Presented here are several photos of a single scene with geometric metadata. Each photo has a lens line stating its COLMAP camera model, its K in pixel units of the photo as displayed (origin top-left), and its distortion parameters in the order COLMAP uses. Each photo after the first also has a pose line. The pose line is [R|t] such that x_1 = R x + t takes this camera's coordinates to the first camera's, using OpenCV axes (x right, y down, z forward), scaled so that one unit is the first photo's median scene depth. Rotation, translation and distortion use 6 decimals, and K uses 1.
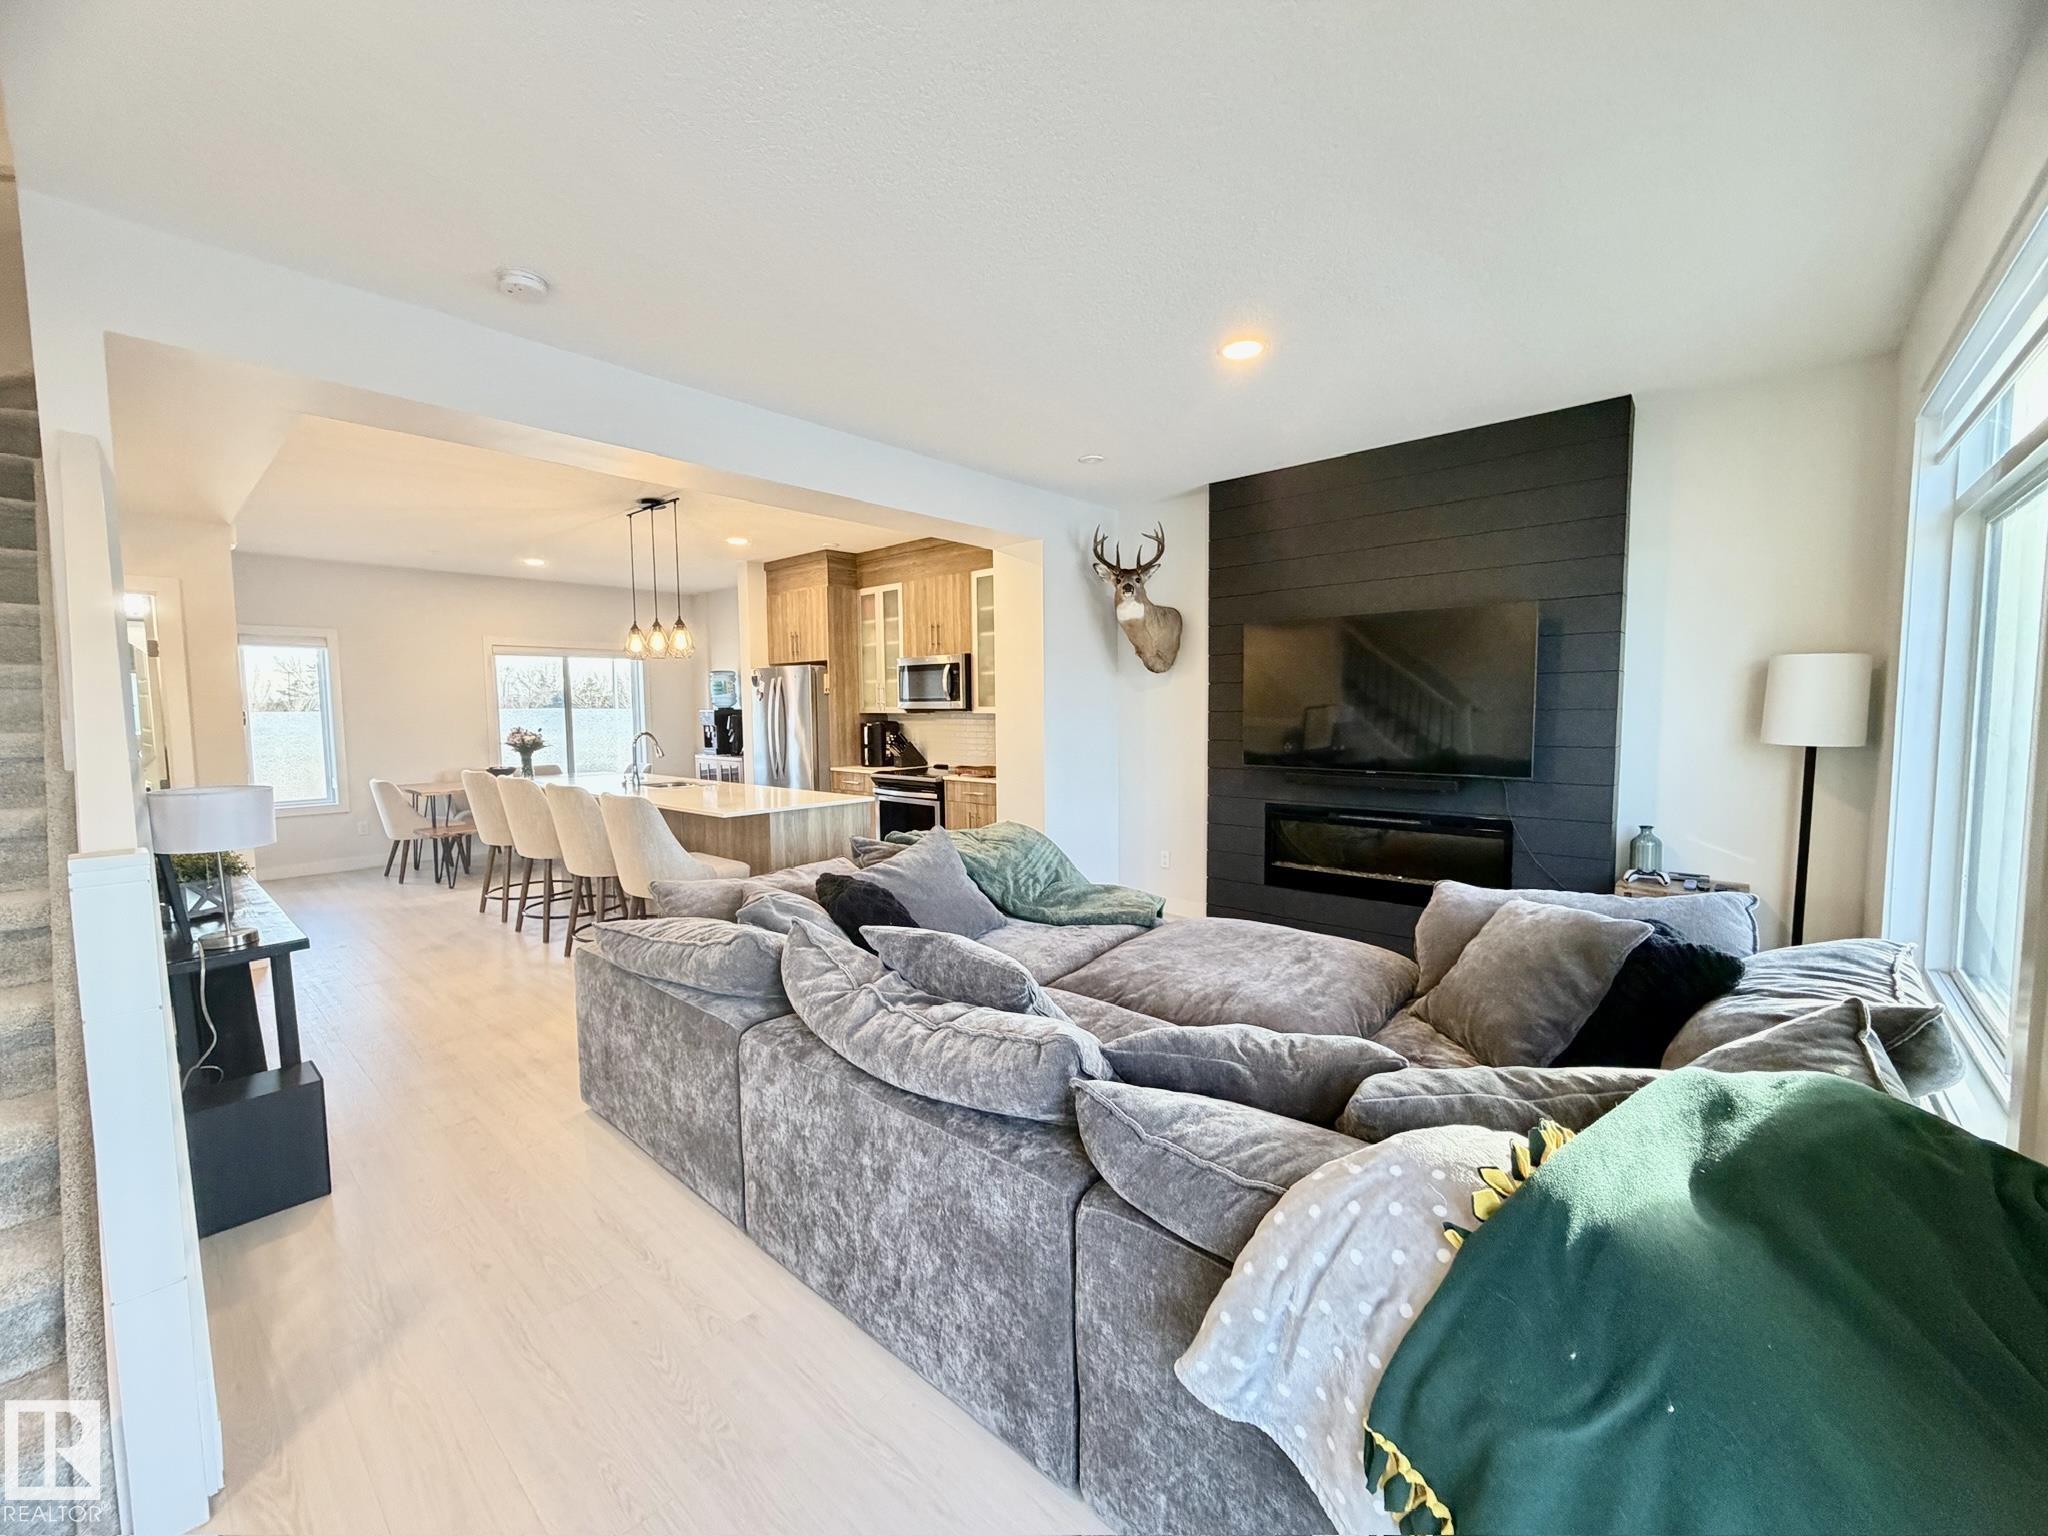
lens RADIAL K [[816.3, 0, 1024.0], [0, 816.3, 768.0], [0, 0, 1]] dist [0.000389, 0.000082]
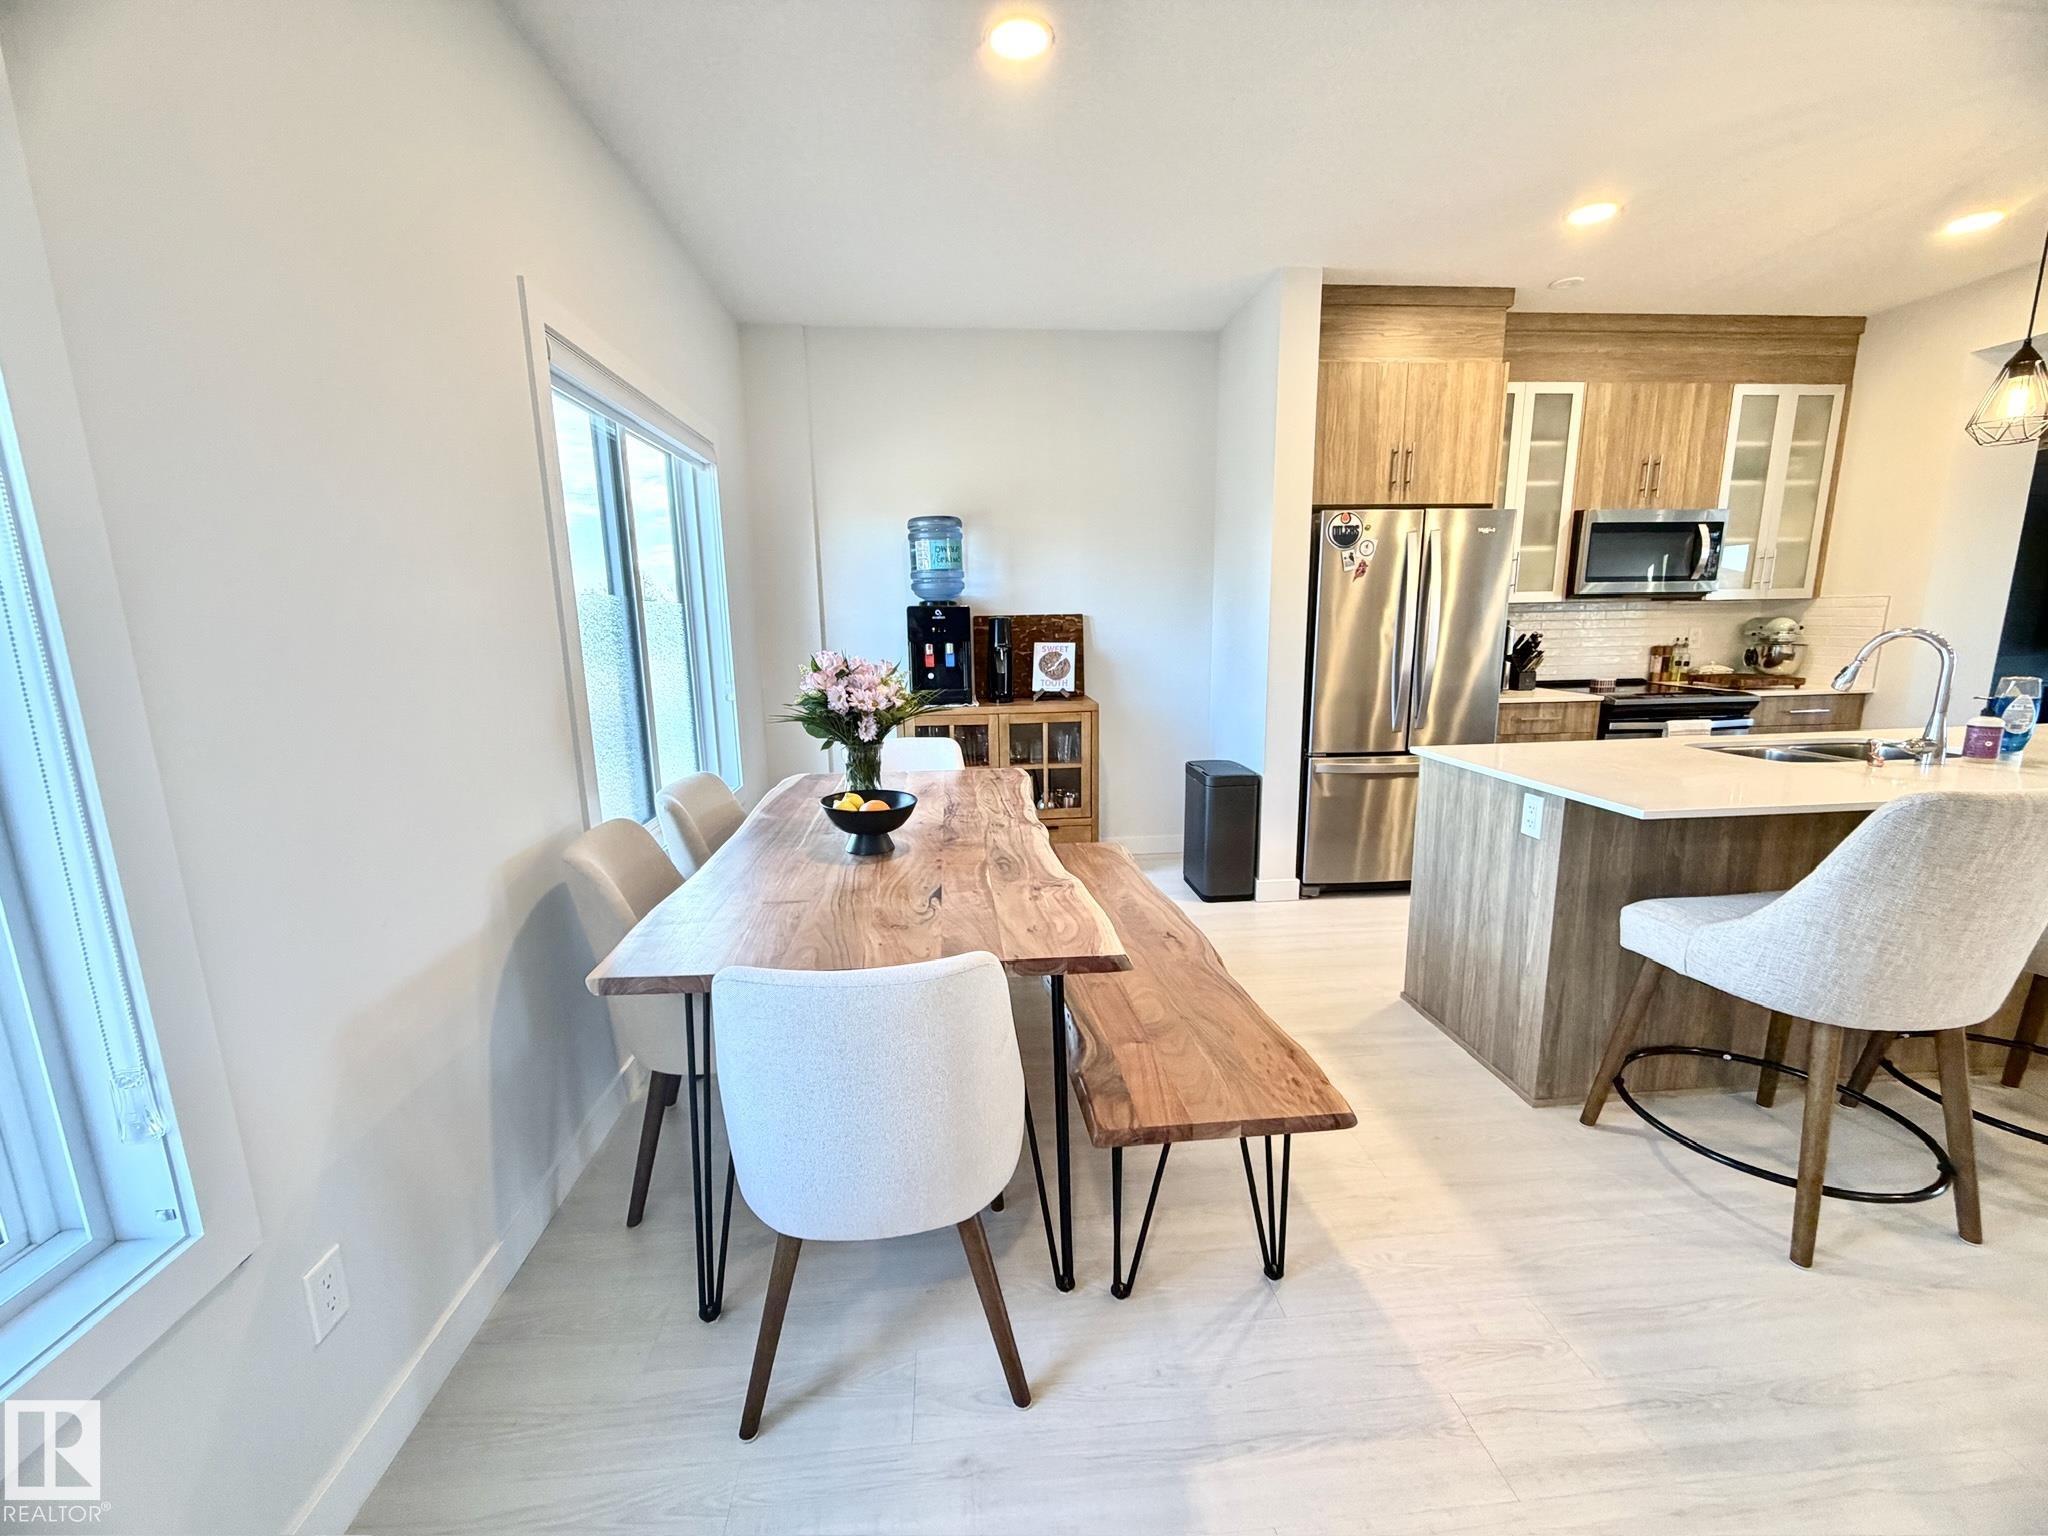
lens RADIAL K [[816.3, 0, 1024.0], [0, 816.3, 768.0], [0, 0, 1]] dist [0.000389, 0.000082]
pose [[0.688121, -0.138445, 0.712266, -0.889951], [0.064381, 0.989407, 0.130115, -0.047910], [-0.722734, -0.043679, 0.689744, 0.849473]]
